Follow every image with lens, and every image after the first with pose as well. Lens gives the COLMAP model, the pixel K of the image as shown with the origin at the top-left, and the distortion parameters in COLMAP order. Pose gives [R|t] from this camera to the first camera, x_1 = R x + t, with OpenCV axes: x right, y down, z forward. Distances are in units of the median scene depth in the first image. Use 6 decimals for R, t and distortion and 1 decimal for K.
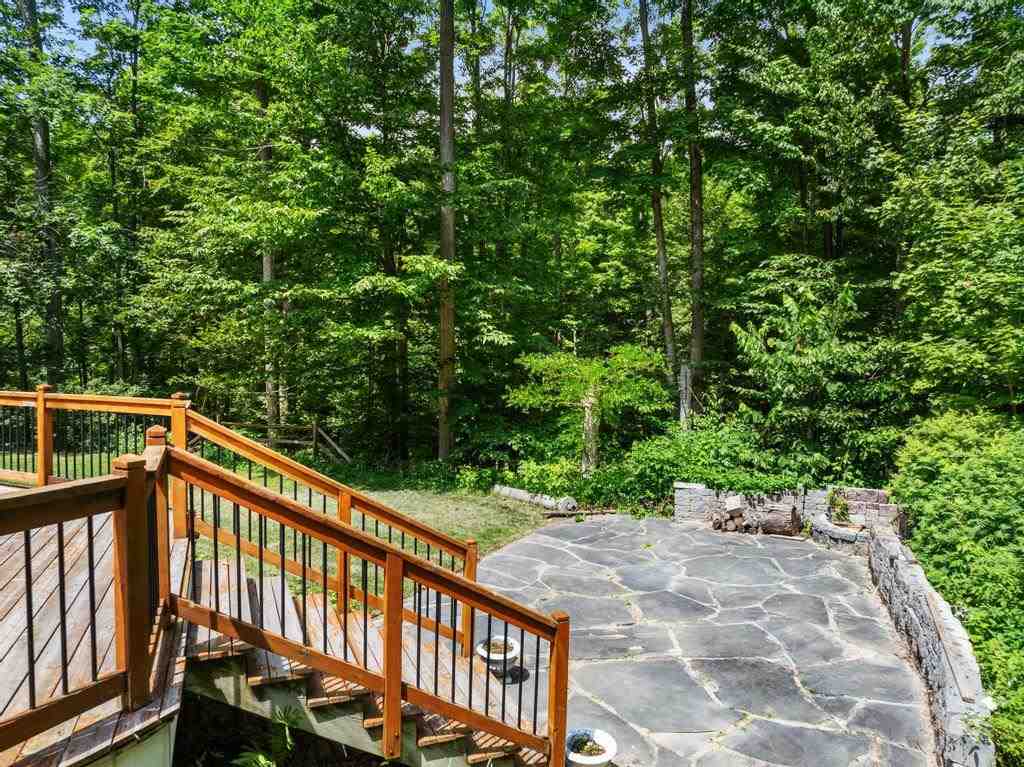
lens RADIAL K [[718.2, 0, 512.0], [0, 718.2, 383.5], [0, 0, 1]] dist [-0.037656, -0.007500]
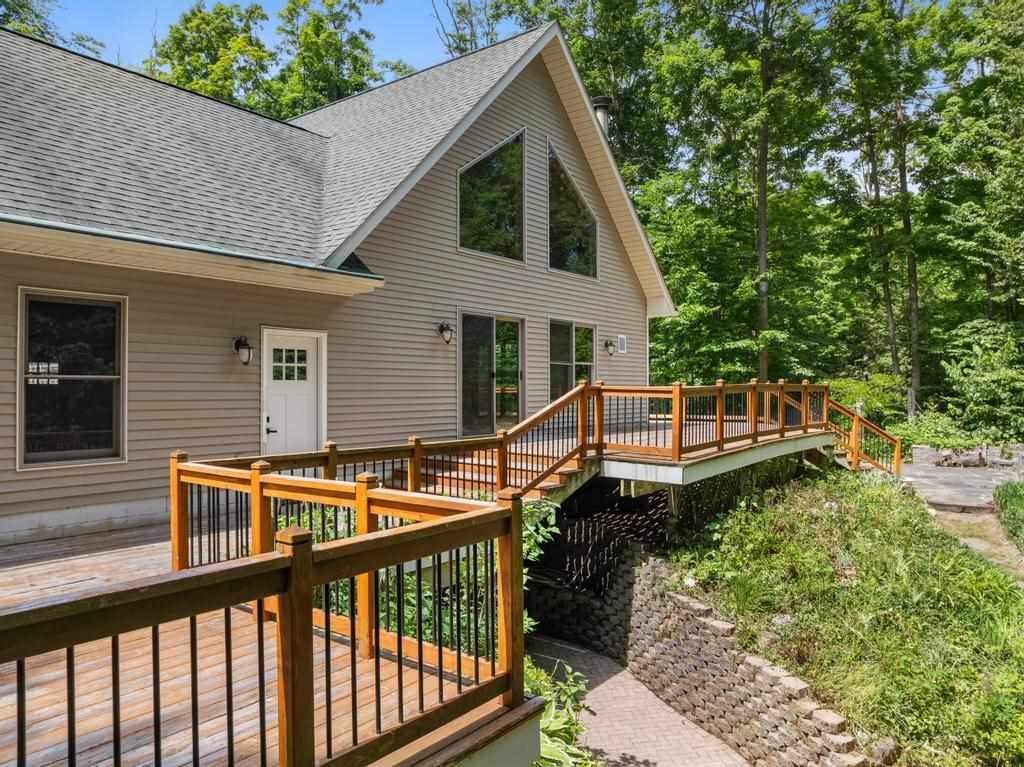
lens RADIAL K [[728.2, 0, 512.0], [0, 728.2, 383.5], [0, 0, 1]] dist [-0.037812, 0.005532]
pose [[0.972650, -0.011418, -0.231995, -0.328267], [-0.004967, 0.997540, -0.069921, 0.104839], [0.232222, 0.069161, 0.970201, -1.011103]]
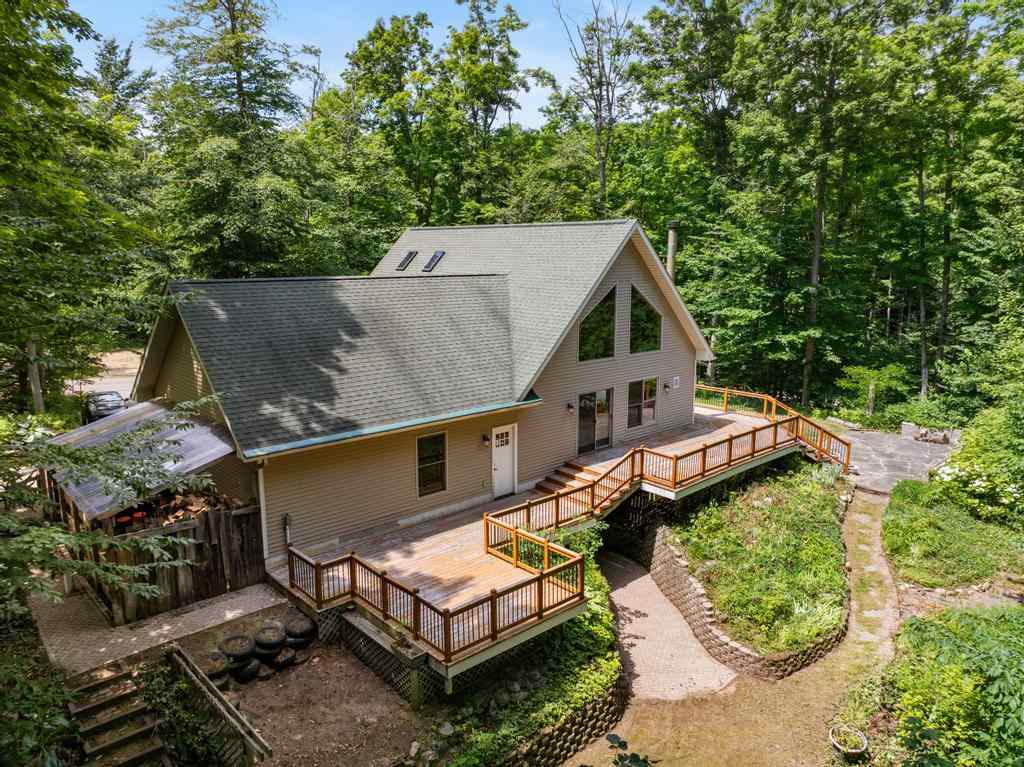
lens RADIAL K [[718.2, 0, 512.0], [0, 718.2, 383.5], [0, 0, 1]] dist [-0.037656, -0.007500]
pose [[0.917070, 0.069728, -0.392583, -0.071480], [-0.022193, 0.991990, 0.124350, -0.271810], [0.398109, -0.105325, 0.911272, -1.785958]]
